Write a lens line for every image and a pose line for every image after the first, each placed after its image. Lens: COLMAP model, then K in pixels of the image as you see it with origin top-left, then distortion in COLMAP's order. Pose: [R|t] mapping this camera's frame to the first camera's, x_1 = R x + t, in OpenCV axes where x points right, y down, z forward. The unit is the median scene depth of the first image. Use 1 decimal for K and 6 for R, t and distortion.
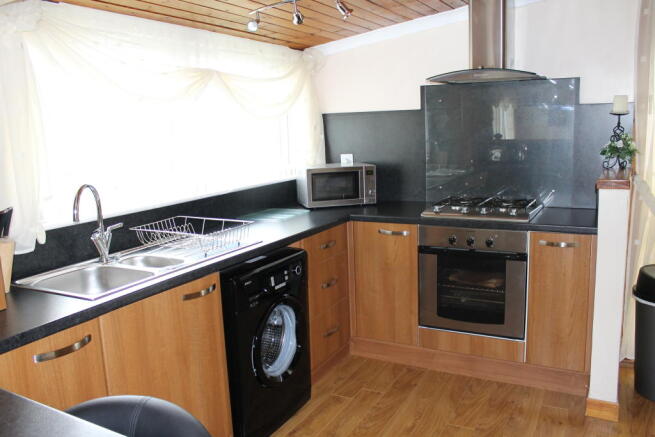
lens RADIAL K [[548.5, 0, 327.5], [0, 548.5, 218.5], [0, 0, 1]] dist [-0.010789, -0.003018]
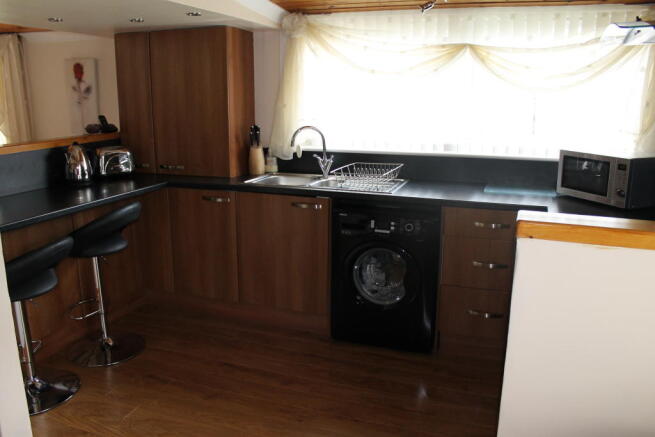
lens RADIAL K [[548.5, 0, 327.5], [0, 548.5, 218.5], [0, 0, 1]] dist [-0.010789, -0.003018]
pose [[0.167779, 0.252058, -0.953057, 1.036526], [-0.186513, 0.957417, 0.220376, -0.146496], [0.968020, 0.140783, 0.207646, 0.641401]]
